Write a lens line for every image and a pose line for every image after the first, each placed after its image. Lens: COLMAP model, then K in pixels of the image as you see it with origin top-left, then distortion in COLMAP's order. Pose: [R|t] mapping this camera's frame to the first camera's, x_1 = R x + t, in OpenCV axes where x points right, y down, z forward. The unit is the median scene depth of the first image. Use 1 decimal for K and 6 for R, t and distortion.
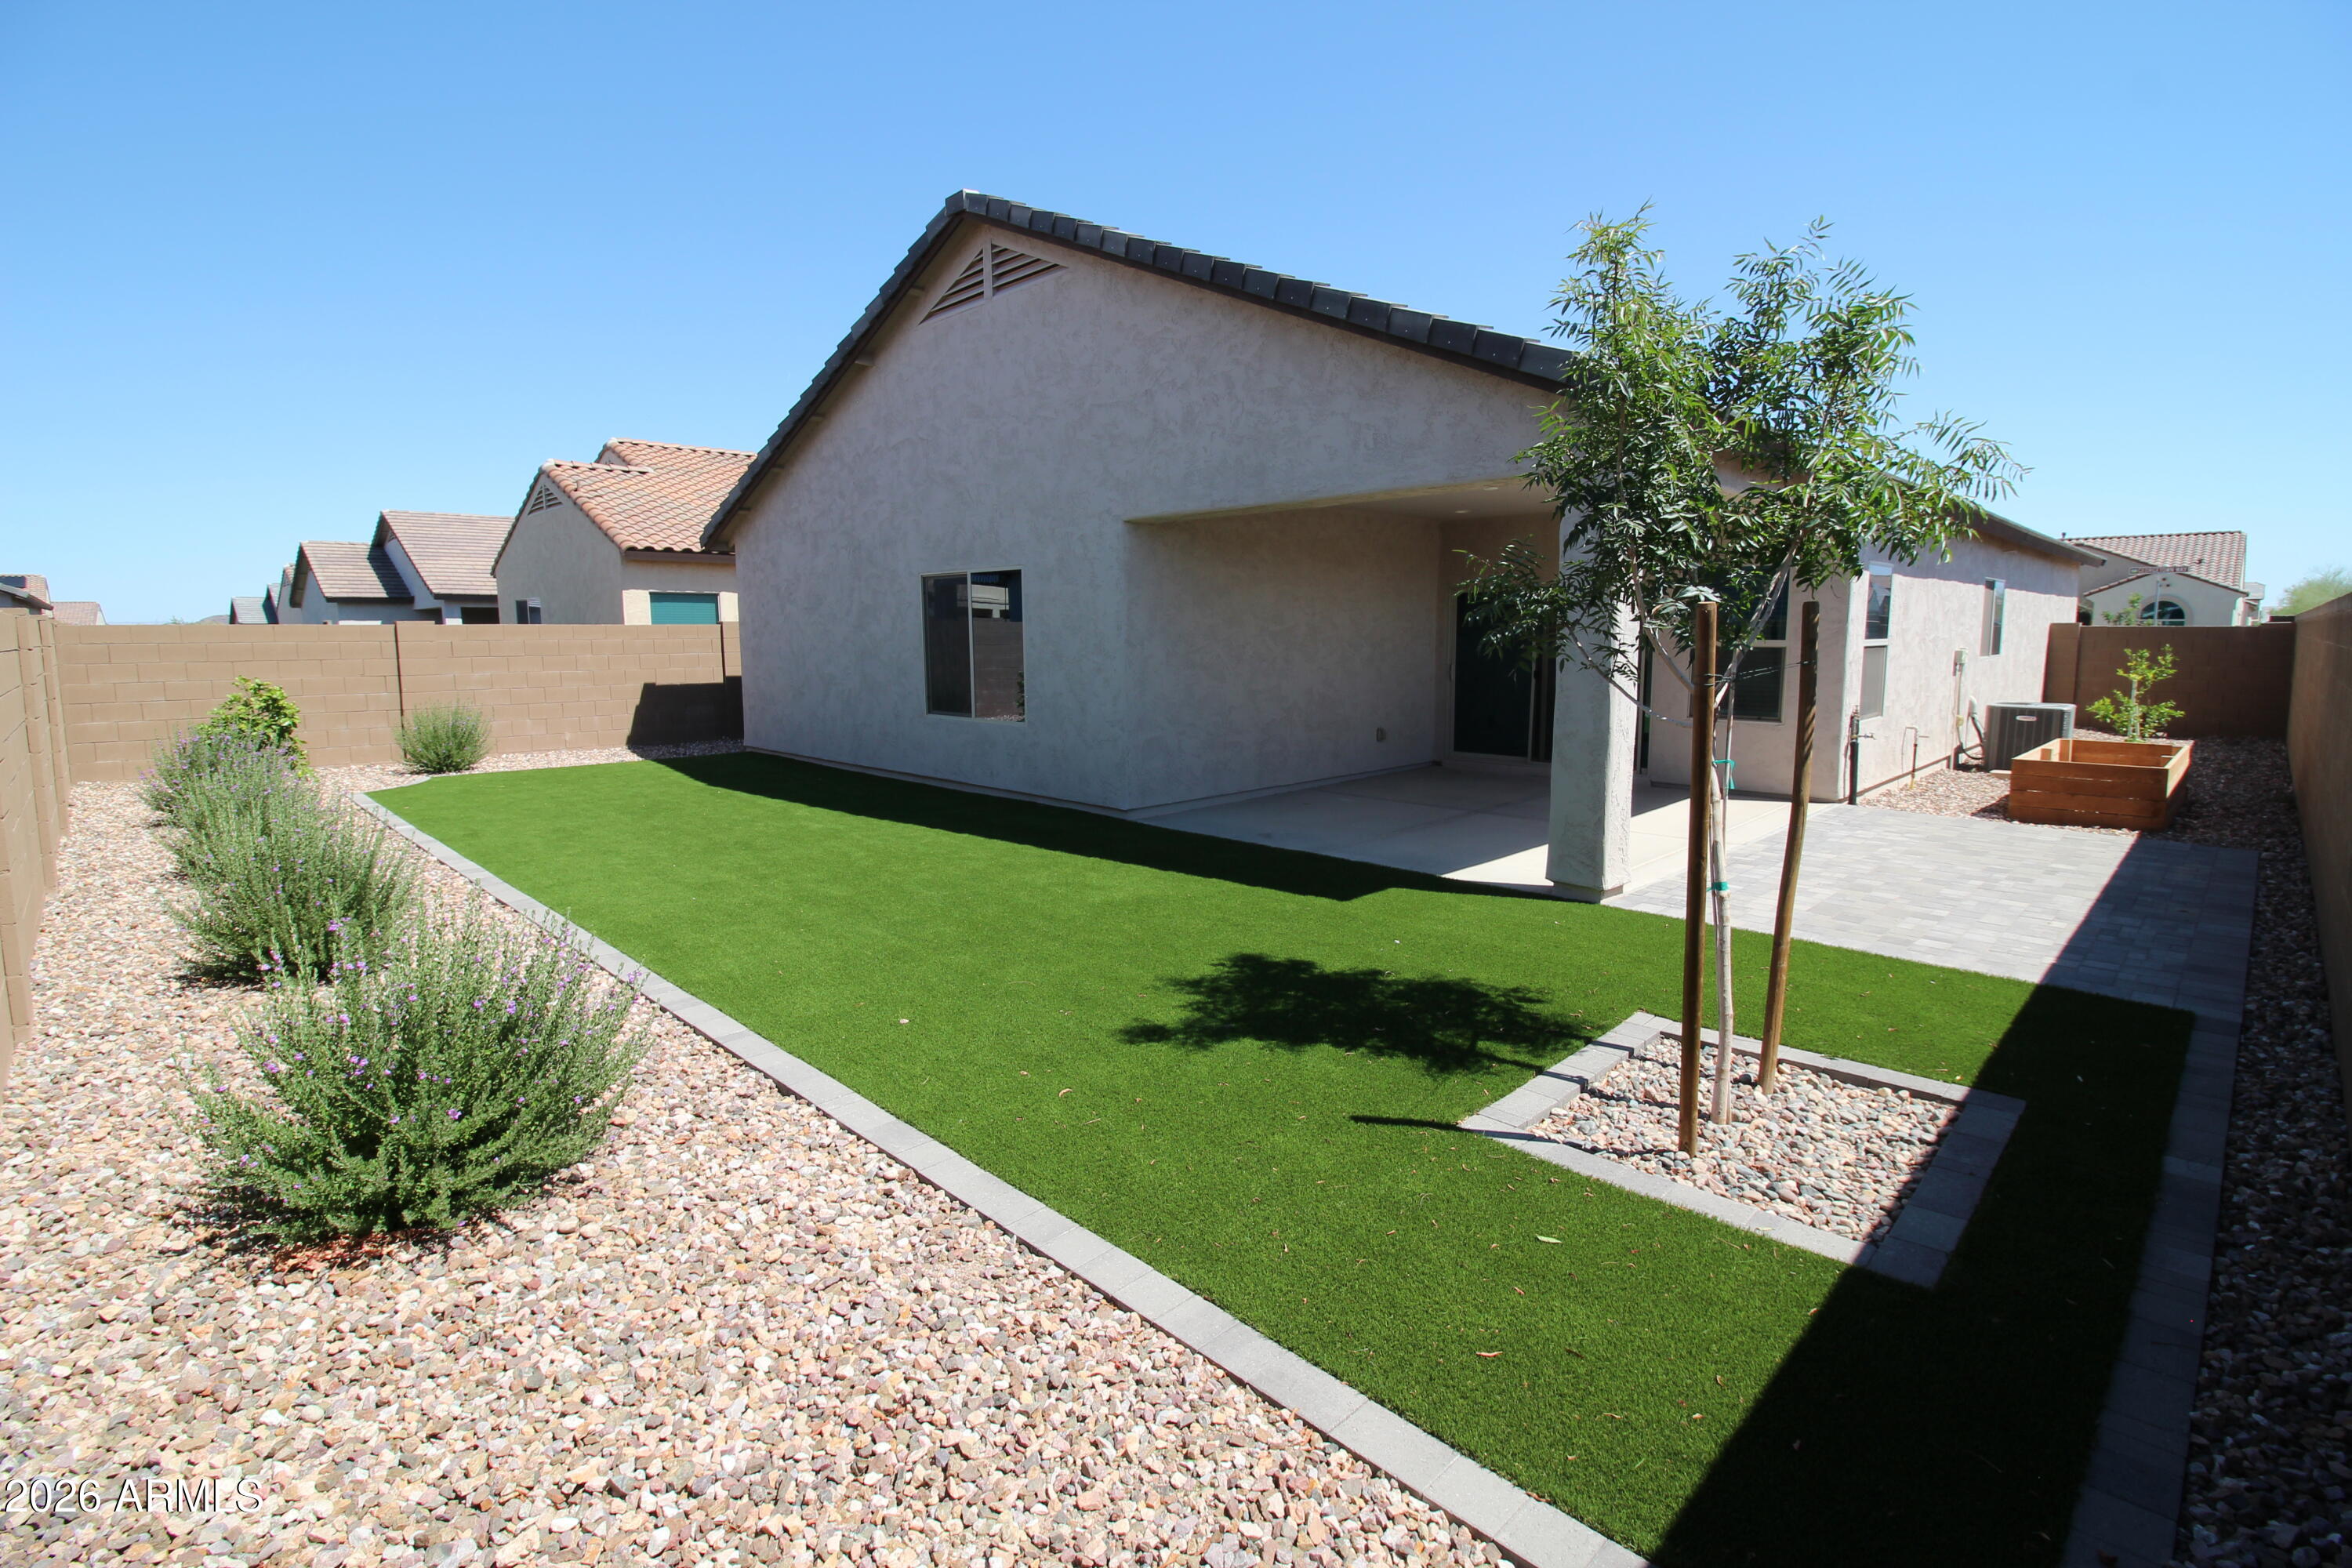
lens RADIAL K [[1084.7, 0, 1193.7], [0, 1084.7, 750.4], [0, 0, 1]] dist [0.004265, -0.013101]
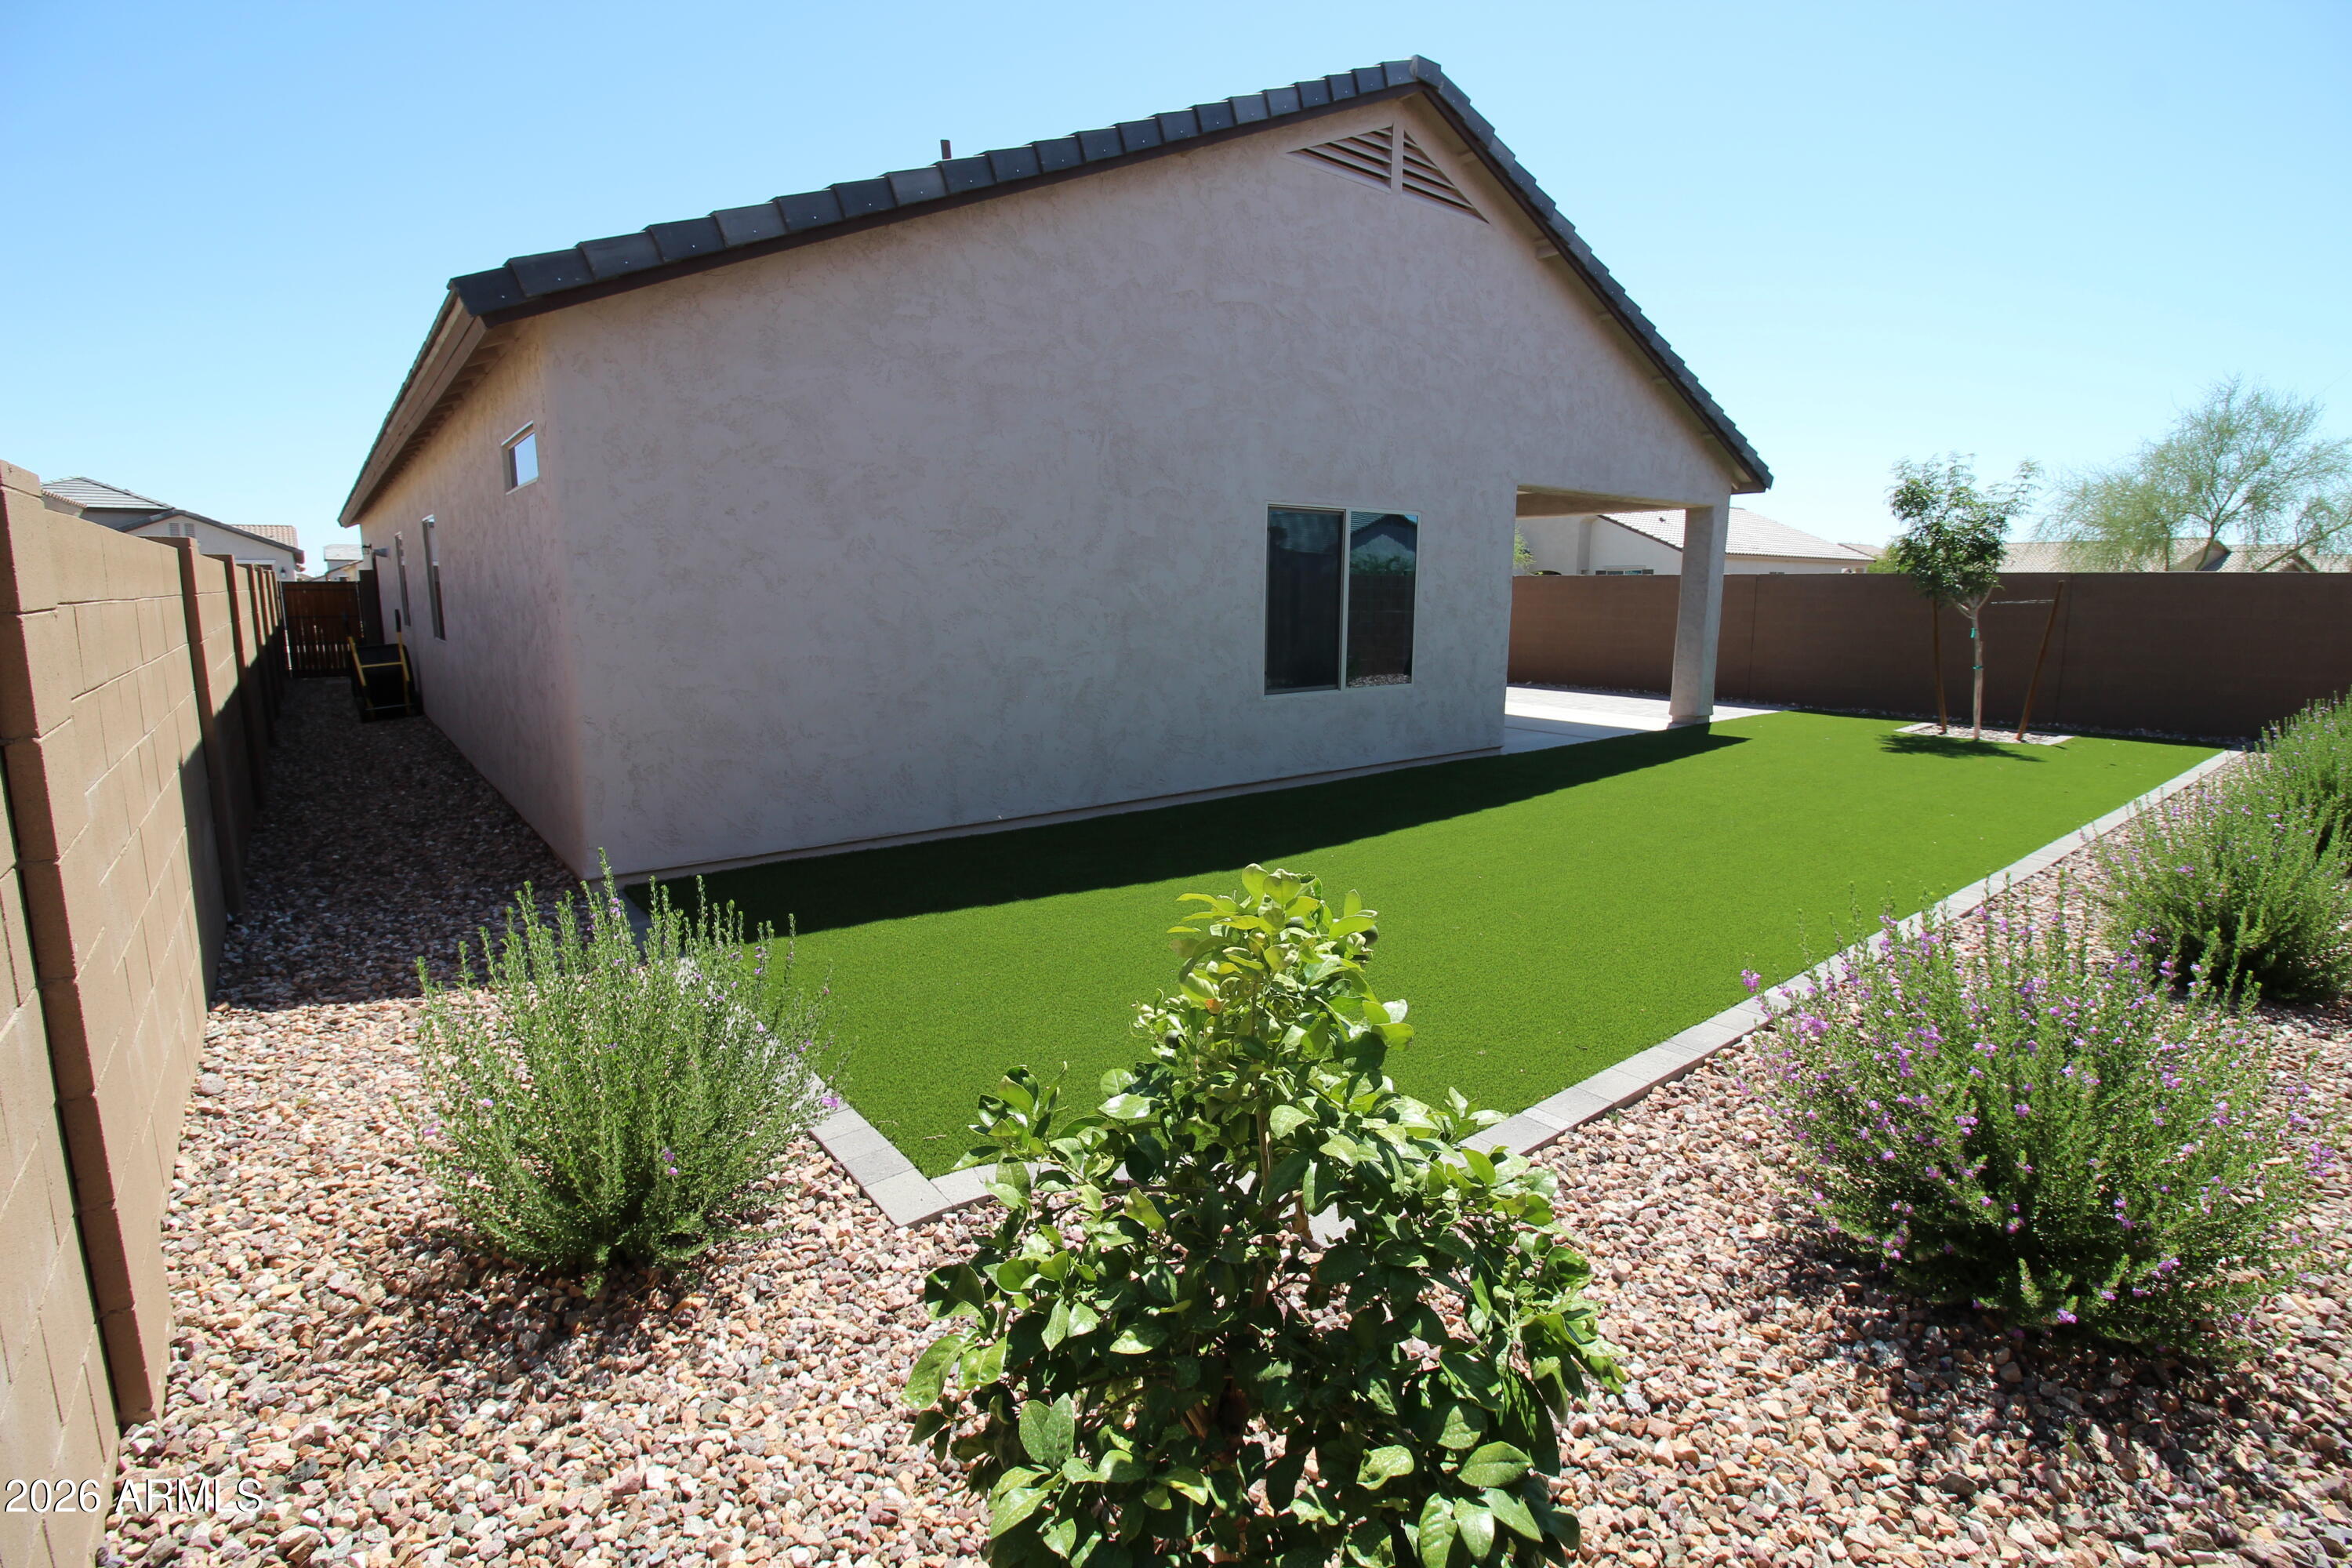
lens RADIAL K [[1084.7, 0, 1193.7], [0, 1084.7, 750.4], [0, 0, 1]] dist [0.004265, -0.013101]
pose [[0.103085, -0.149533, 0.983368, -1.120511], [0.101406, 0.985064, 0.139161, -0.118589], [-0.989490, 0.085374, 0.116709, 1.104050]]
